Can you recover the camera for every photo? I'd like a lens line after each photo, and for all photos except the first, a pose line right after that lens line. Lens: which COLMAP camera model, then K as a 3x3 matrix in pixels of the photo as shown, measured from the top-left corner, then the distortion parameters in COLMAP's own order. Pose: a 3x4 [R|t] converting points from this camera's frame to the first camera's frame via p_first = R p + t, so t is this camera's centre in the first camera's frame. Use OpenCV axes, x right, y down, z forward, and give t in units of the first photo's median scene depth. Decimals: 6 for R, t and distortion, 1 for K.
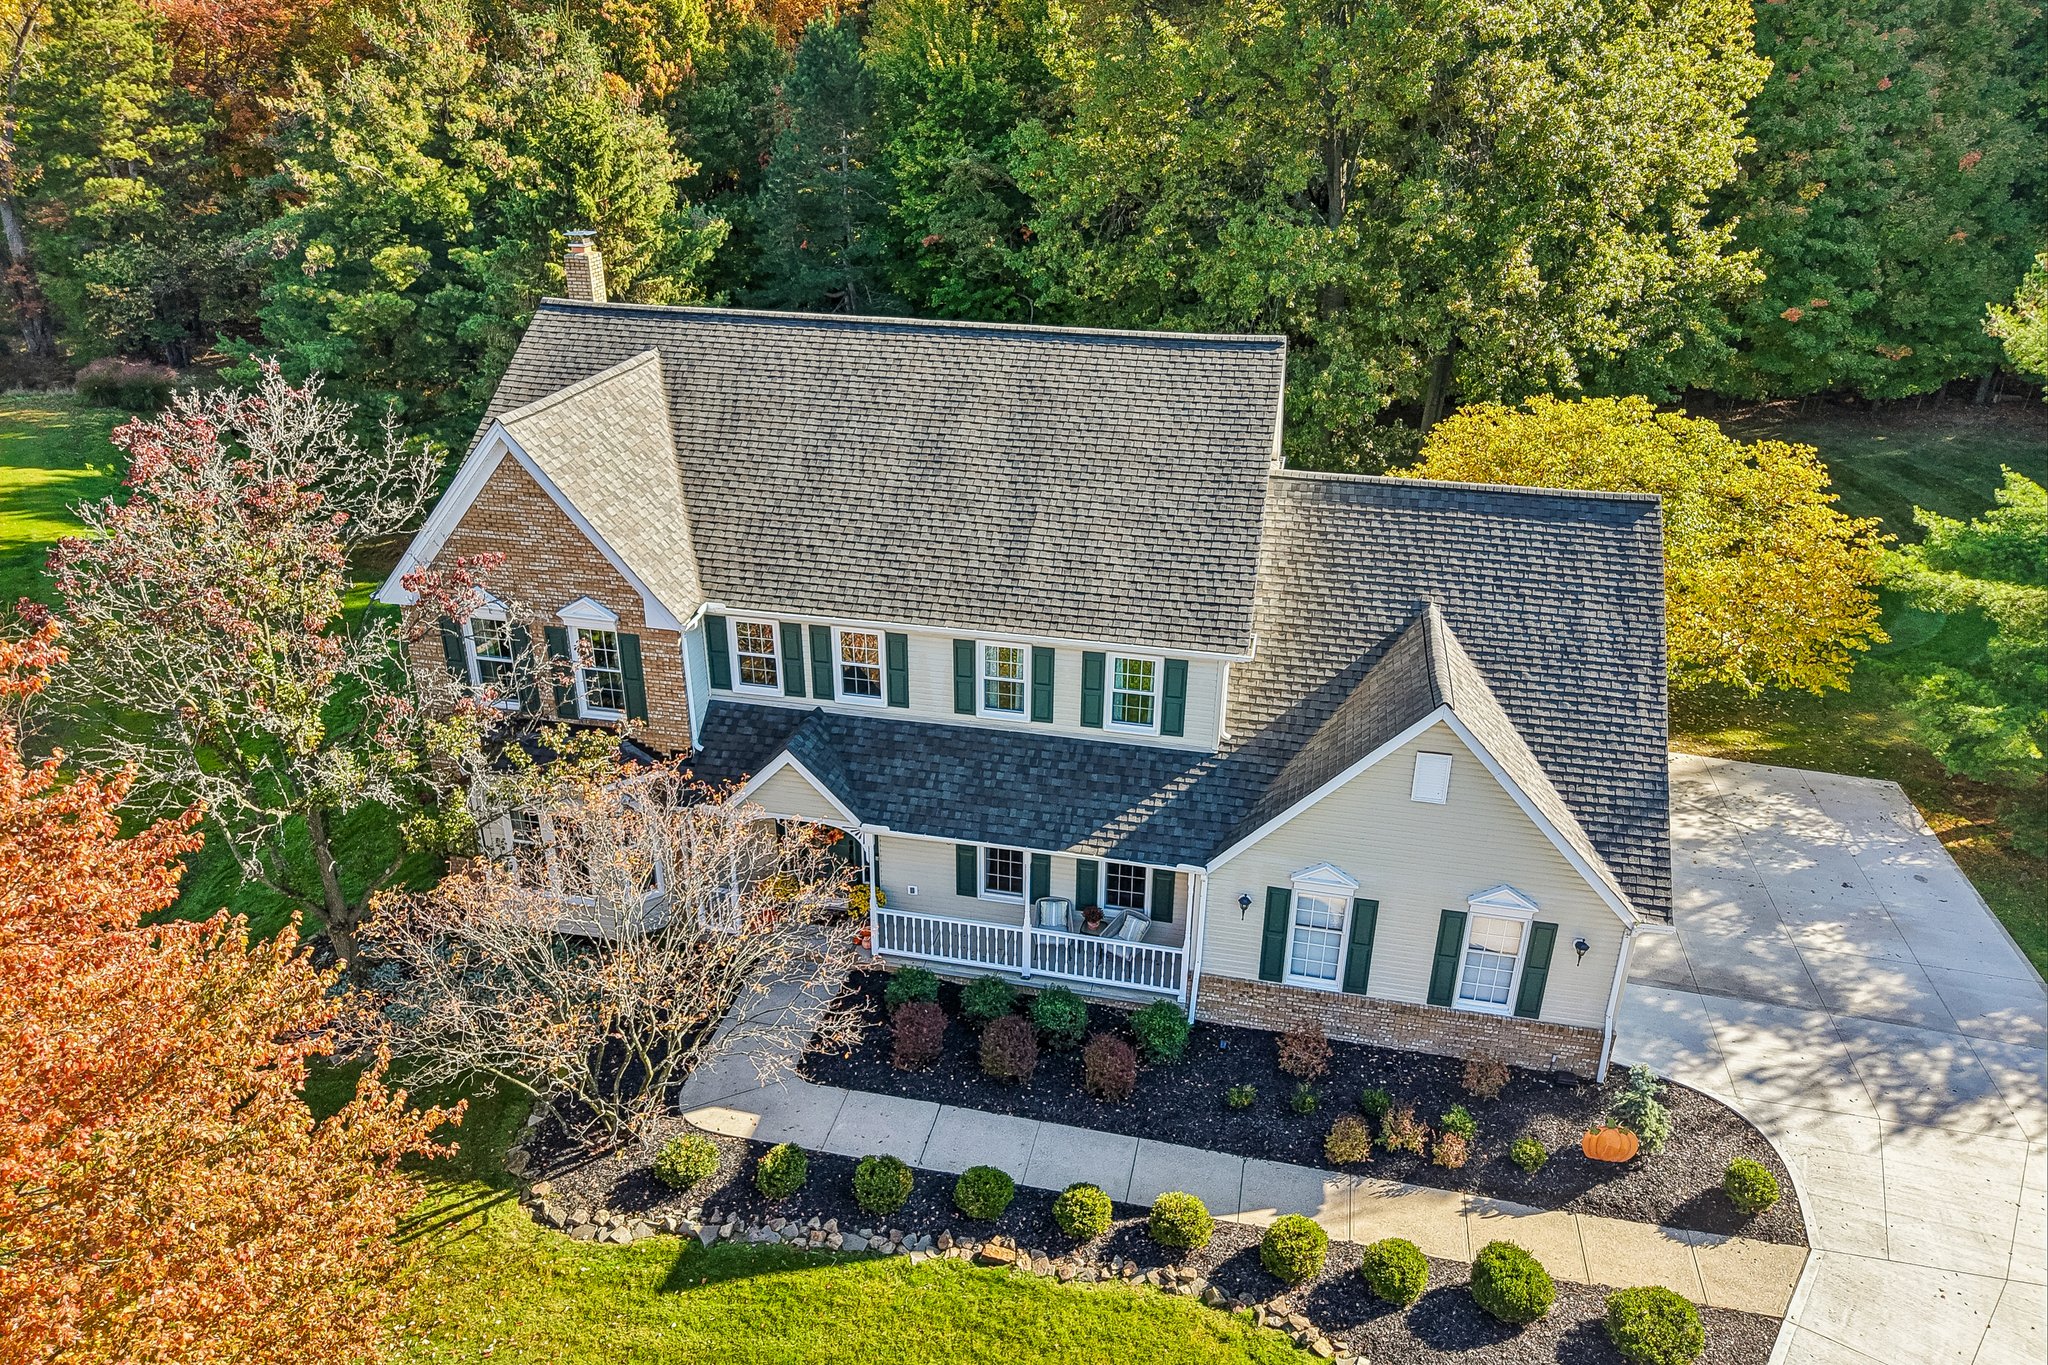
lens RADIAL K [[1386.1, 0, 1024.0], [0, 1386.1, 682.5], [0, 0, 1]] dist [0.014460, -0.020494]
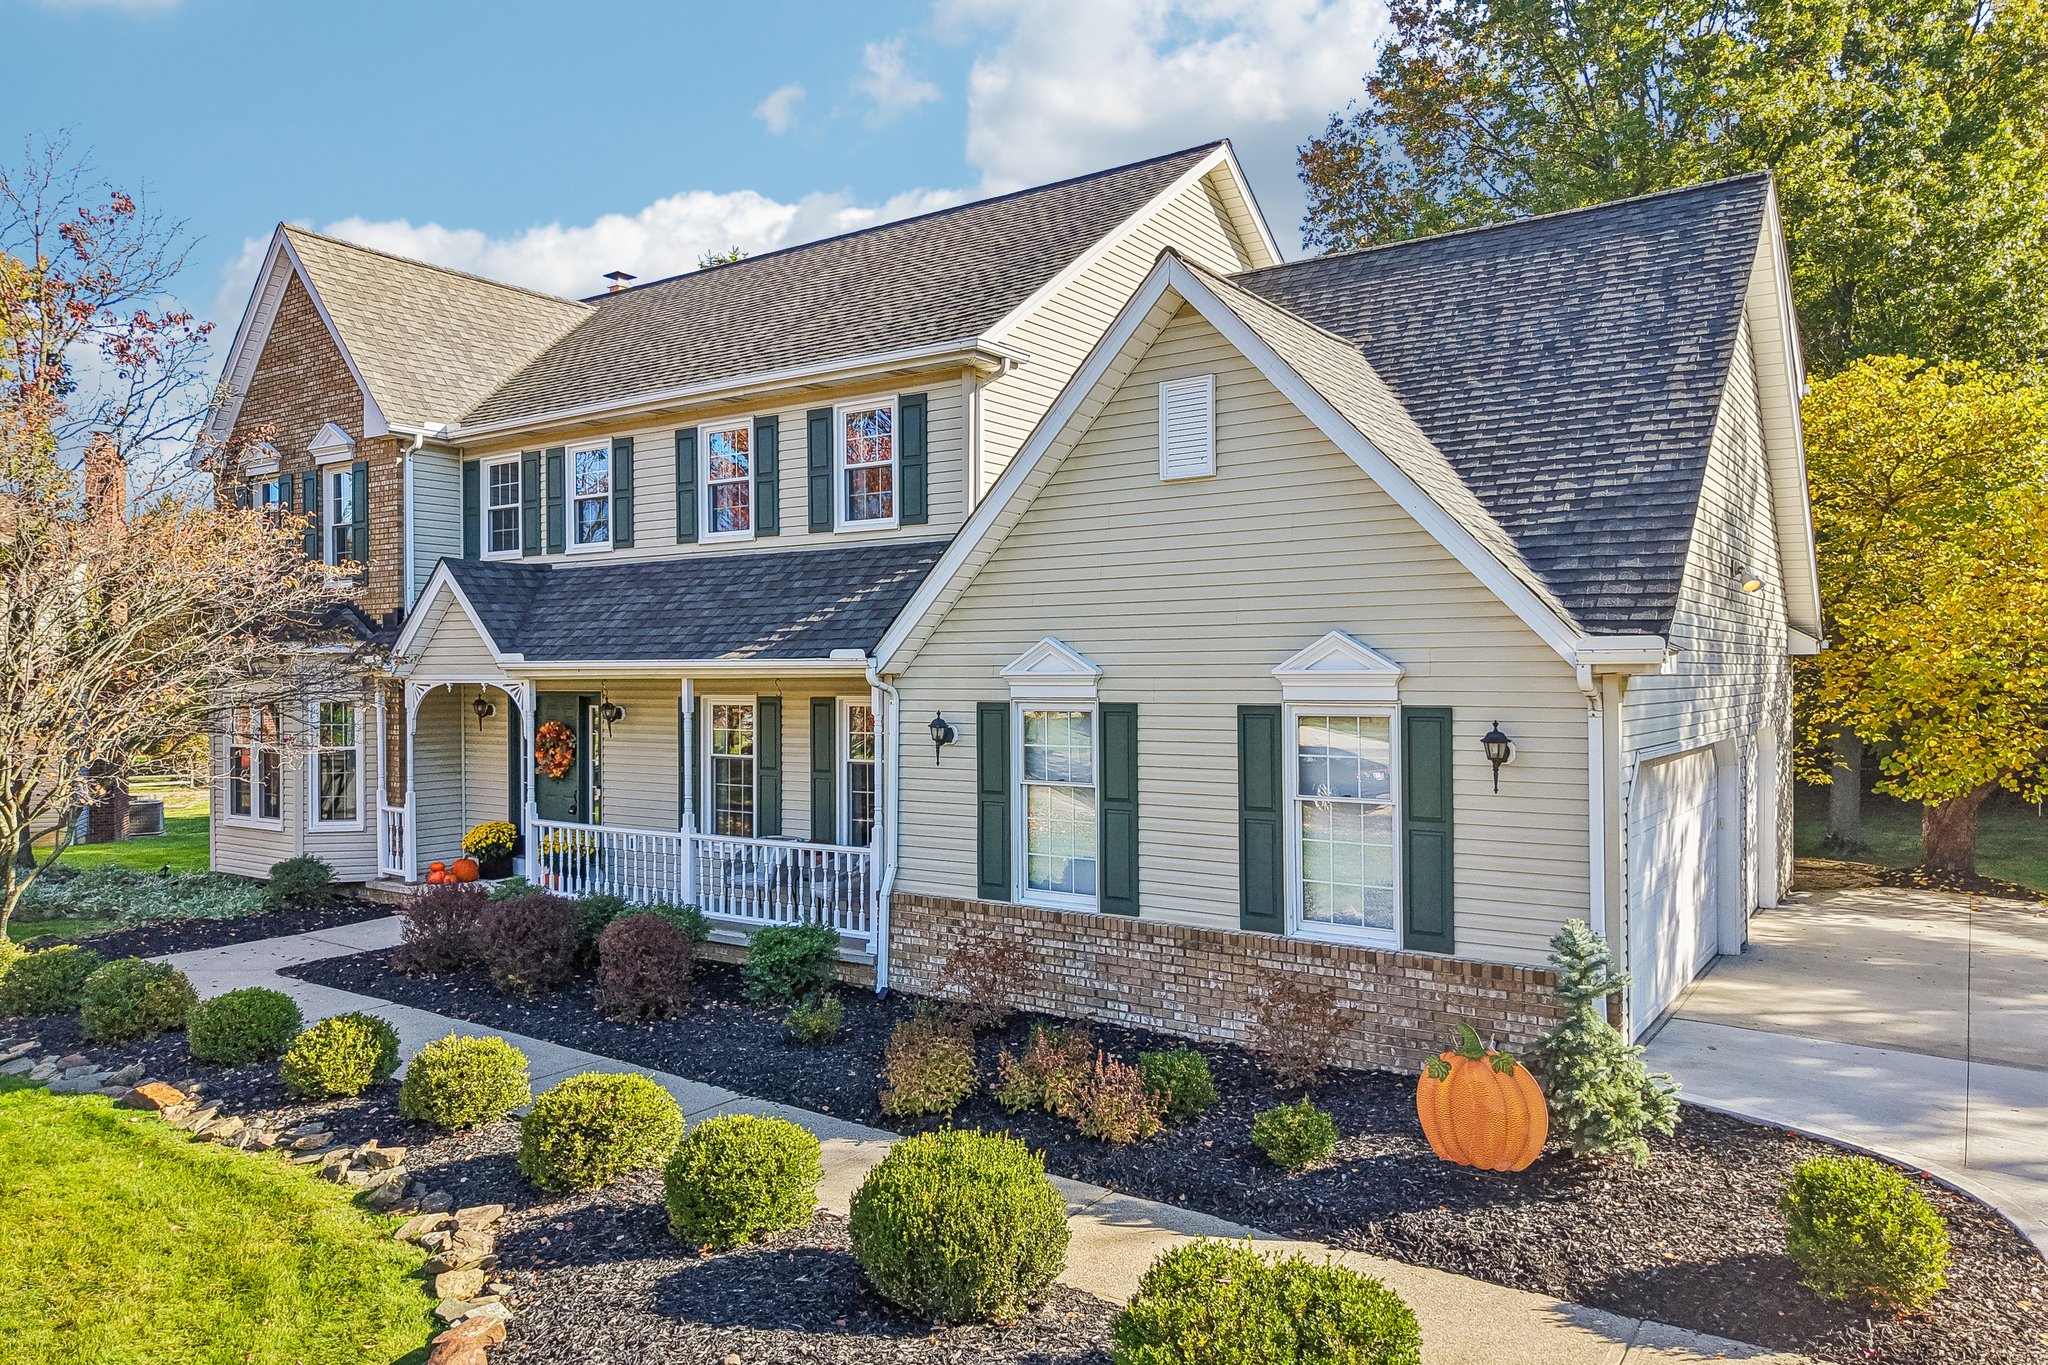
lens RADIAL K [[1386.1, 0, 1024.0], [0, 1386.1, 682.5], [0, 0, 1]] dist [0.014460, -0.020494]
pose [[0.927396, -0.003119, -0.374068, 0.397626], [-0.151905, 0.910669, -0.384197, 0.347901], [0.341850, 0.413126, 0.844077, 0.502655]]
